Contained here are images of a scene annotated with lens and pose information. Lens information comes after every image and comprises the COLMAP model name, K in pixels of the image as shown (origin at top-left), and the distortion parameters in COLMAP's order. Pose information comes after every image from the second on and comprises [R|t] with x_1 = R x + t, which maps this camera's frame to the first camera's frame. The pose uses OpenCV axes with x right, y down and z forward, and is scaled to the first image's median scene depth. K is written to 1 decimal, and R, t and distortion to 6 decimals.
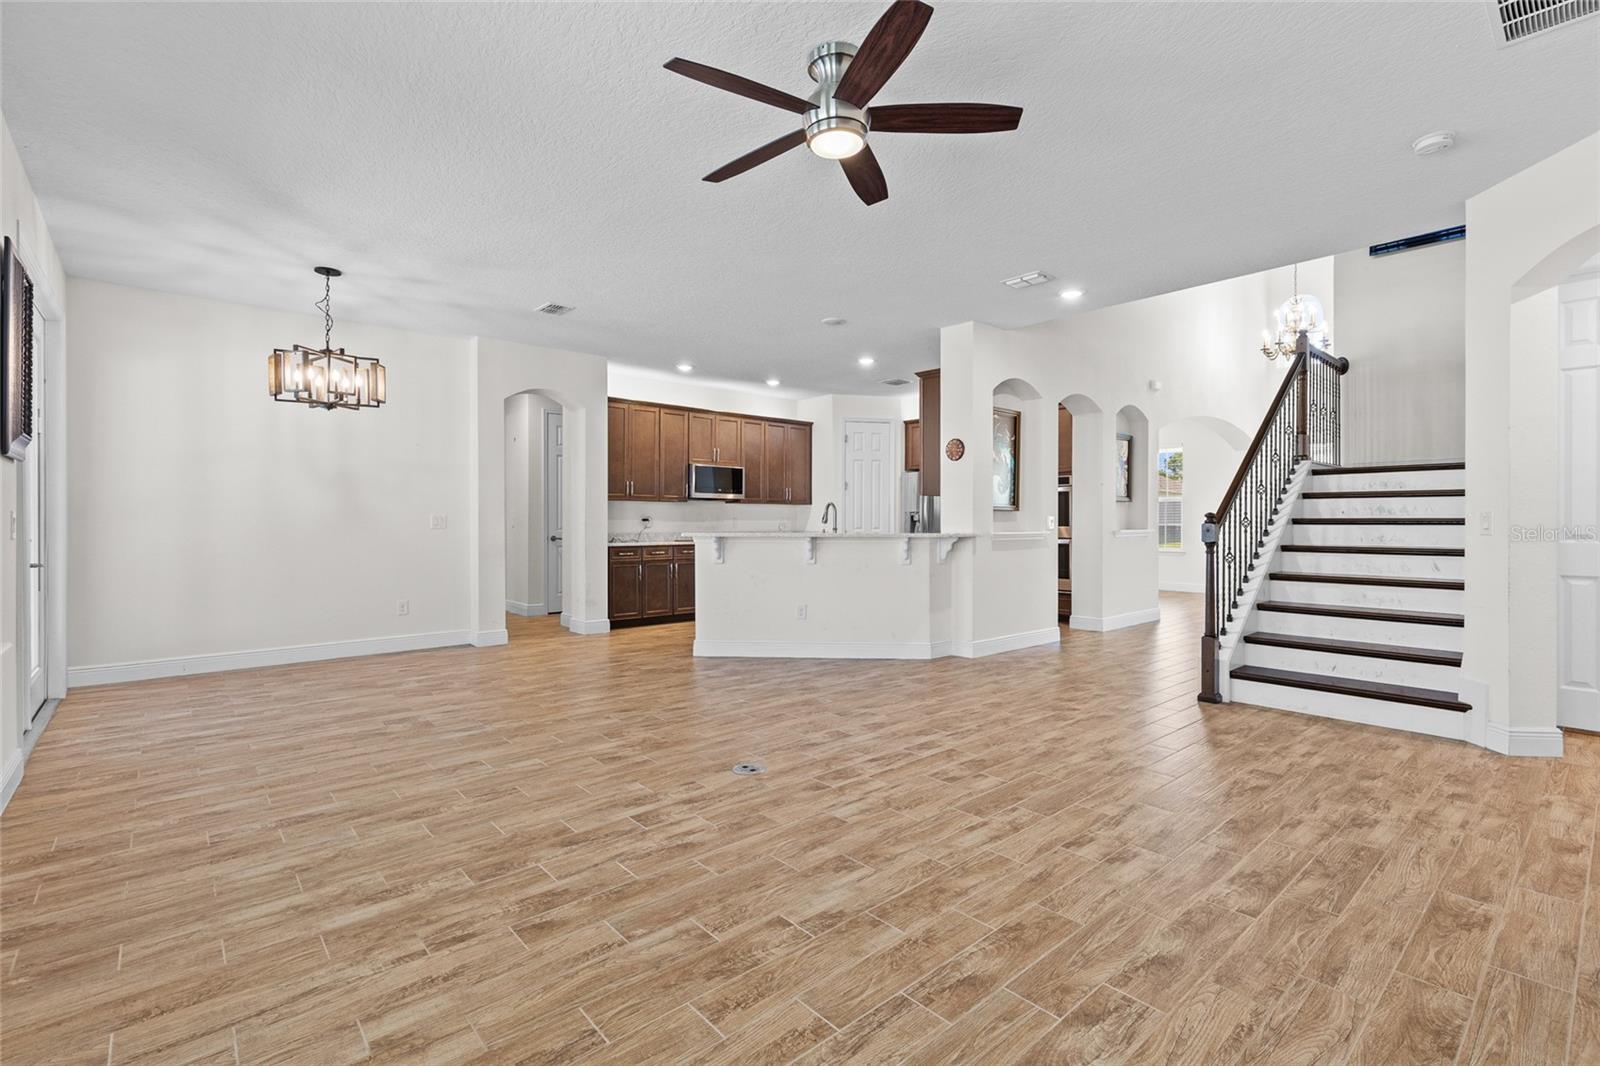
lens RADIAL K [[725.0, 0, 806.4], [0, 725.0, 520.1], [0, 0, 1]] dist [0.009351, -0.002006]
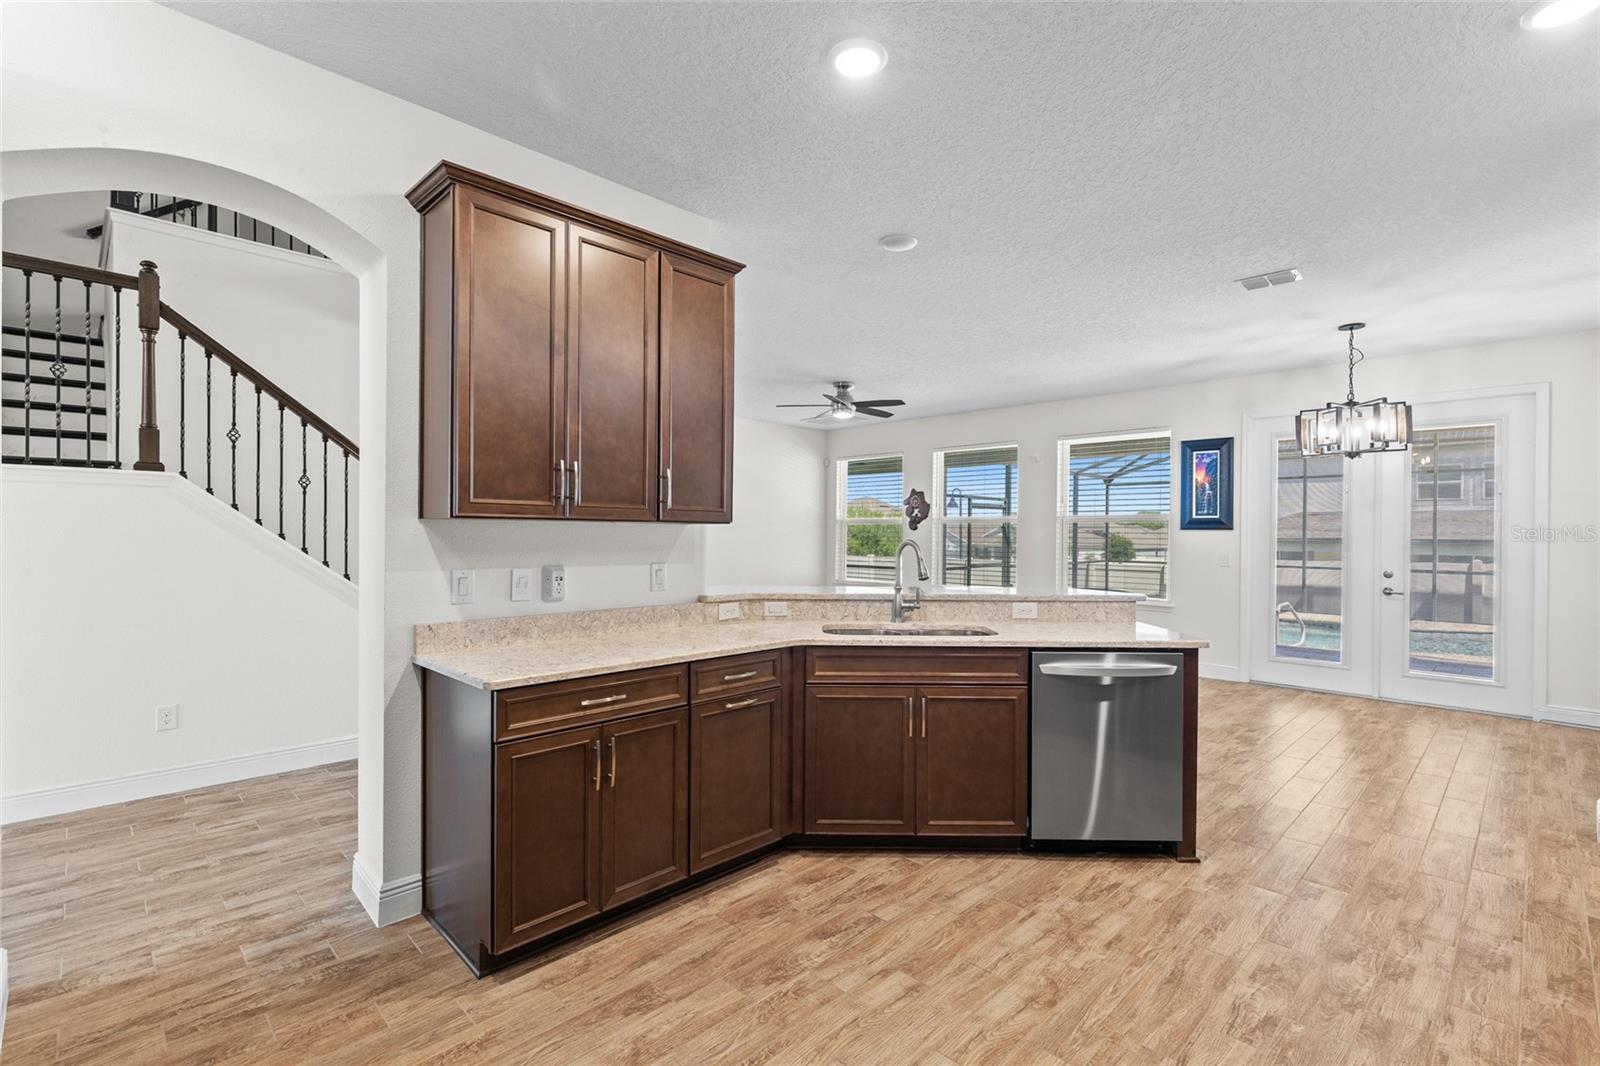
lens RADIAL K [[725.0, 0, 802.9], [0, 725.0, 535.3], [0, 0, 1]] dist [0.009351, -0.002006]
pose [[-0.998253, -0.007511, -0.058603, 0.297183], [-0.007517, 0.999972, -0.000116, -0.057176], [0.058602, 0.000325, -0.998281, 3.143714]]
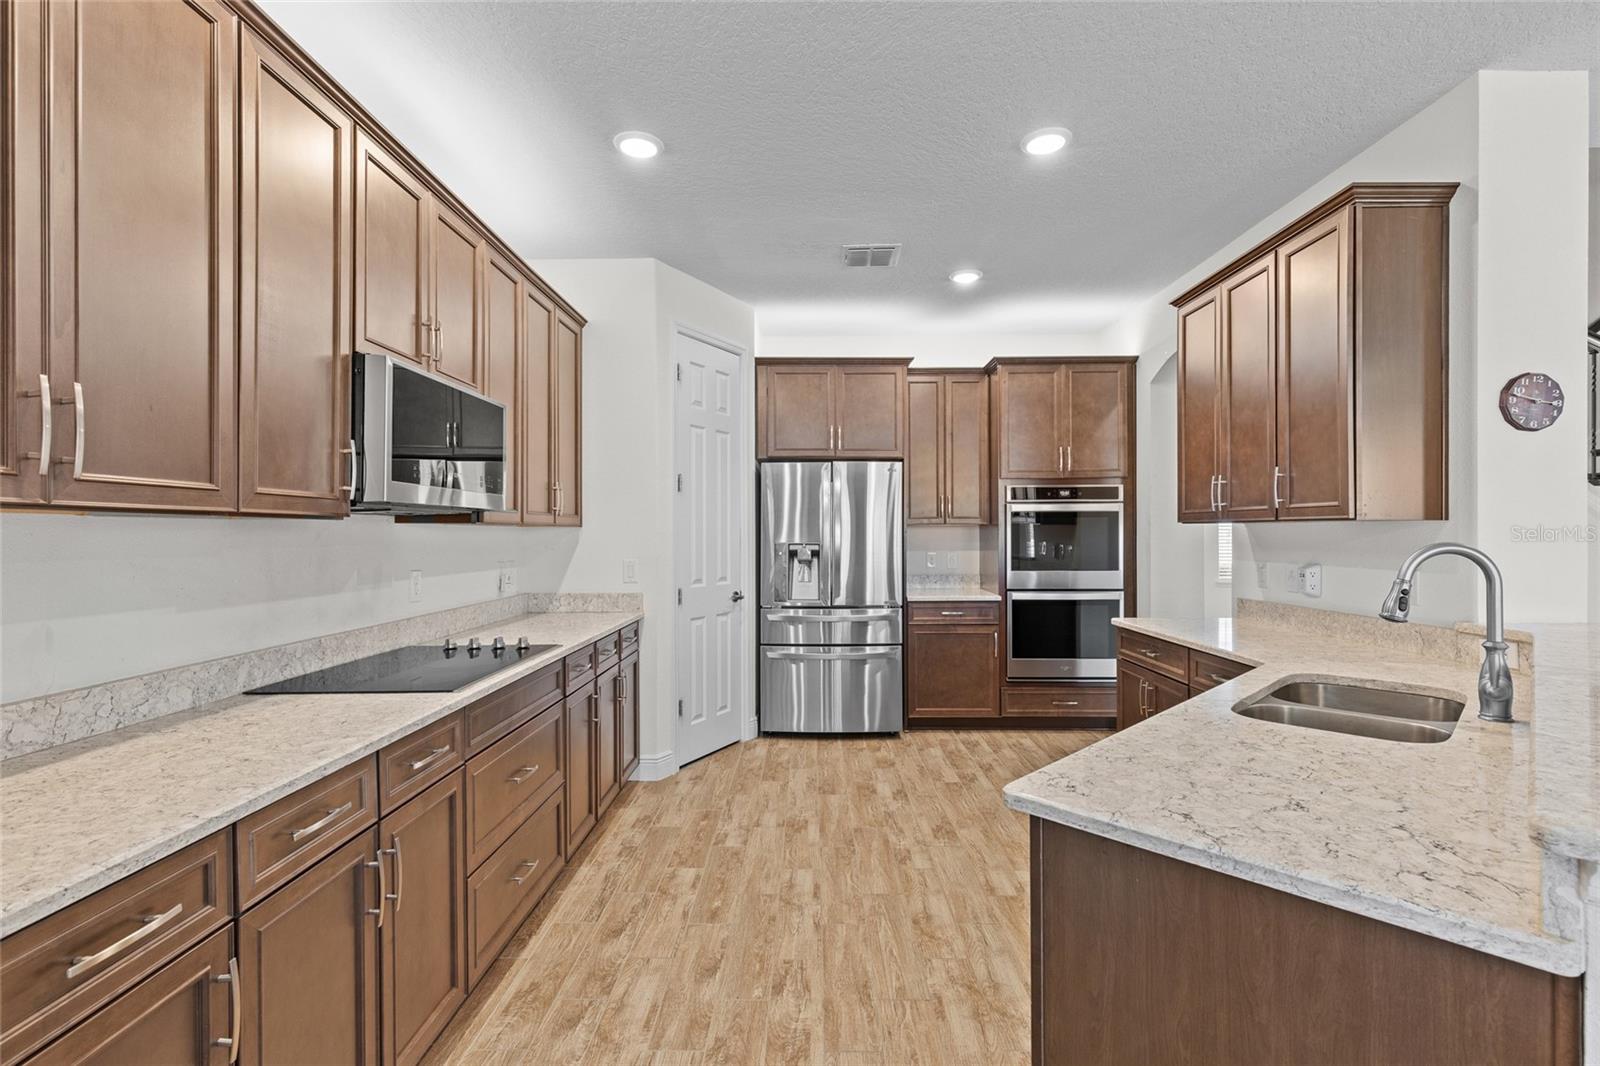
lens RADIAL K [[725.0, 0, 801.6], [0, 725.0, 530.1], [0, 0, 1]] dist [0.009351, -0.002006]
pose [[0.673606, 0.001578, 0.739089, -0.651253], [-0.000965, 0.999999, -0.001256, -0.059536], [-0.739090, 0.000133, 0.673606, 2.042126]]
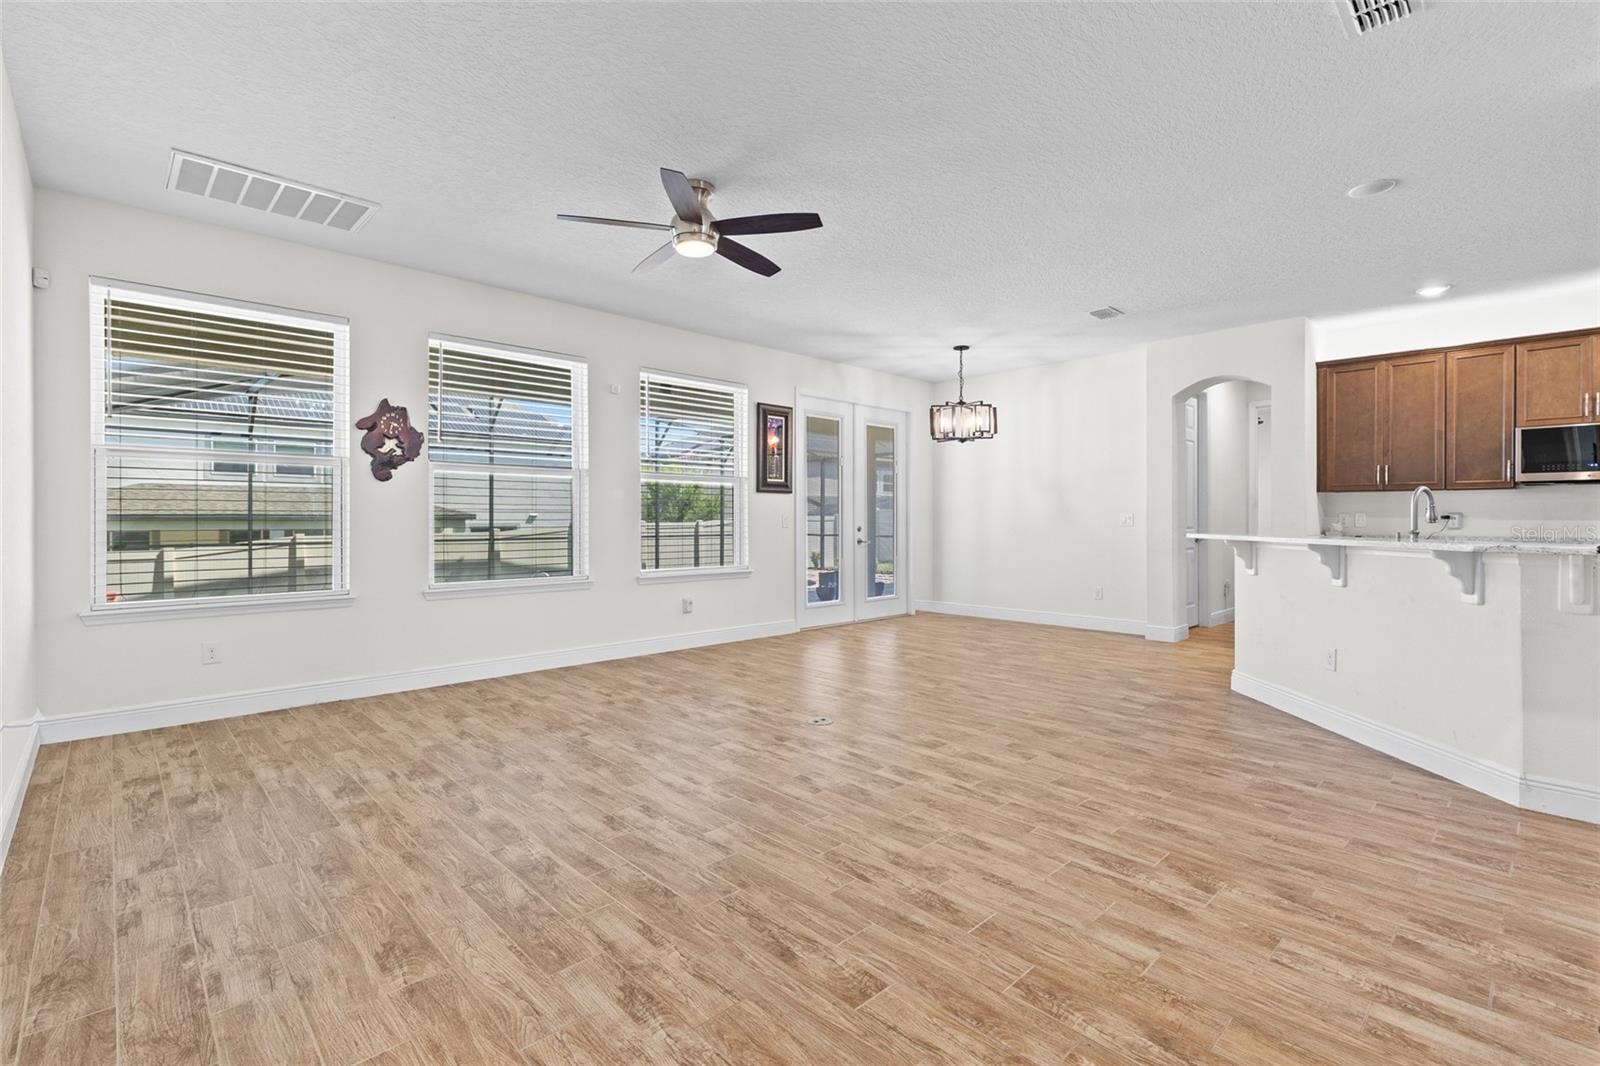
lens RADIAL K [[725.0, 0, 803.8], [0, 725.0, 520.7], [0, 0, 1]] dist [0.009351, -0.002006]
pose [[0.039534, 0.001190, -0.999218, 1.228250], [0.002513, 0.999996, 0.001291, 0.001070], [0.999215, -0.002563, 0.039531, 0.986589]]
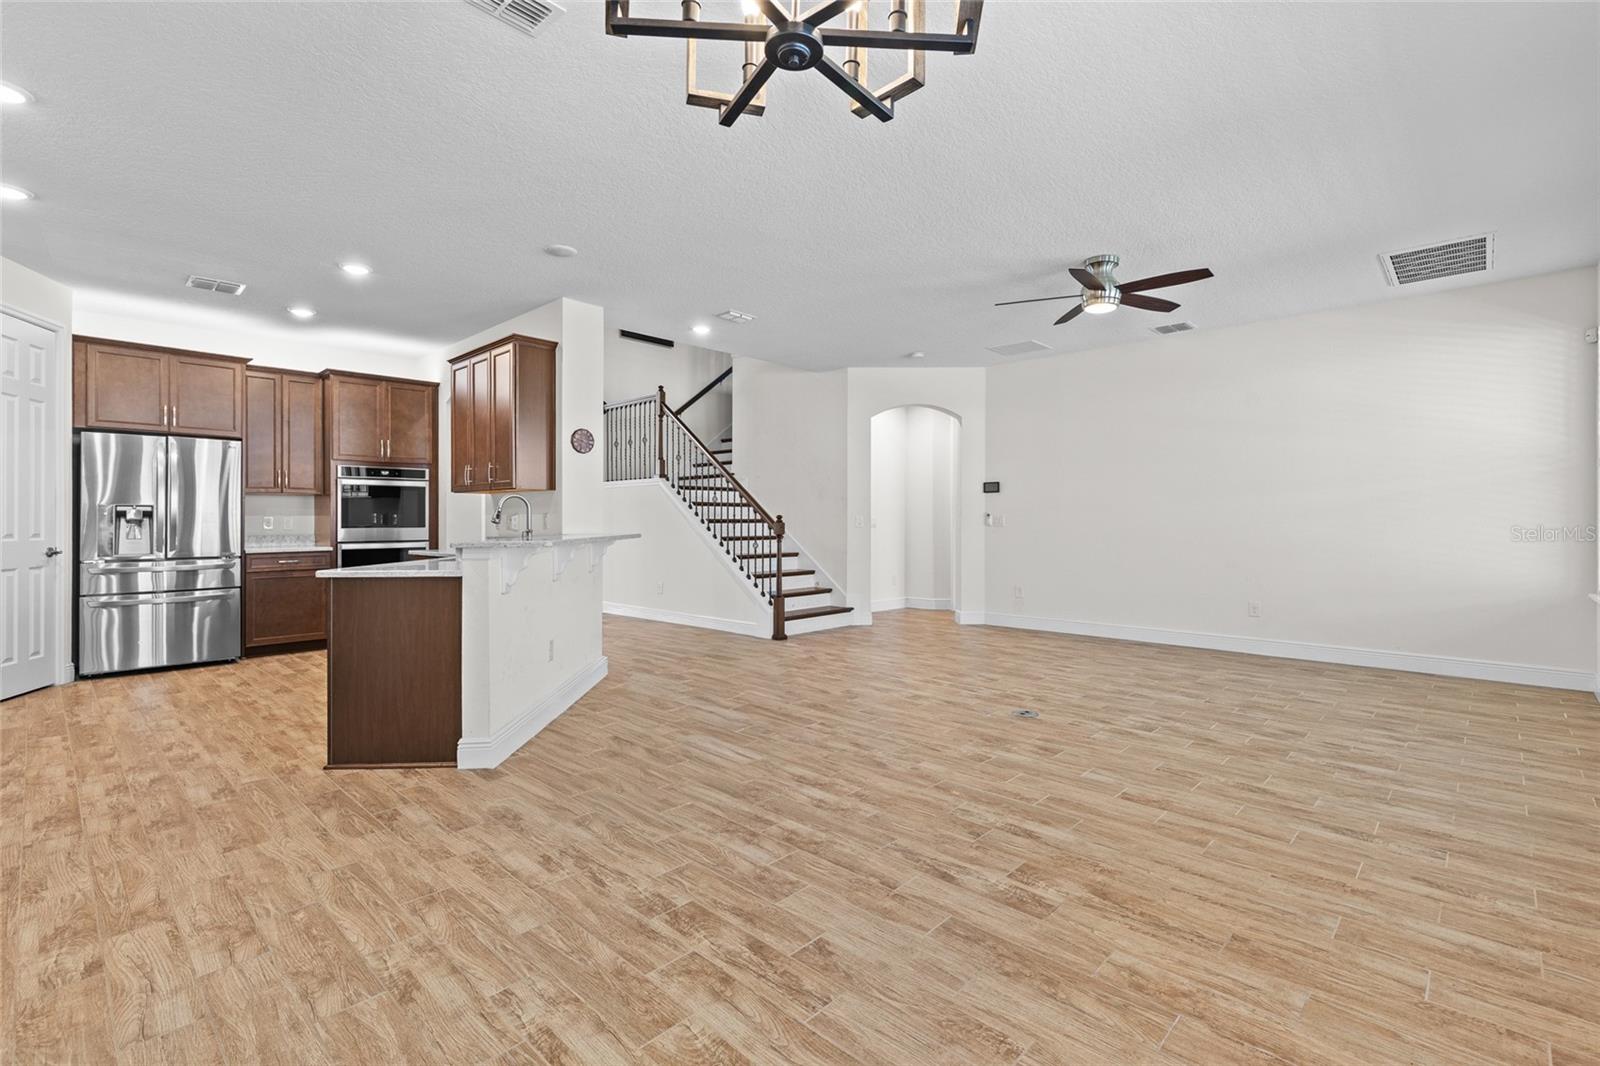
lens RADIAL K [[725.0, 0, 804.2], [0, 725.0, 518.1], [0, 0, 1]] dist [0.009351, -0.002006]
pose [[-0.087039, 0.004794, 0.996193, -1.418126], [-0.001027, 0.999987, -0.004902, 0.004583], [-0.996204, -0.001449, -0.087033, 1.604171]]
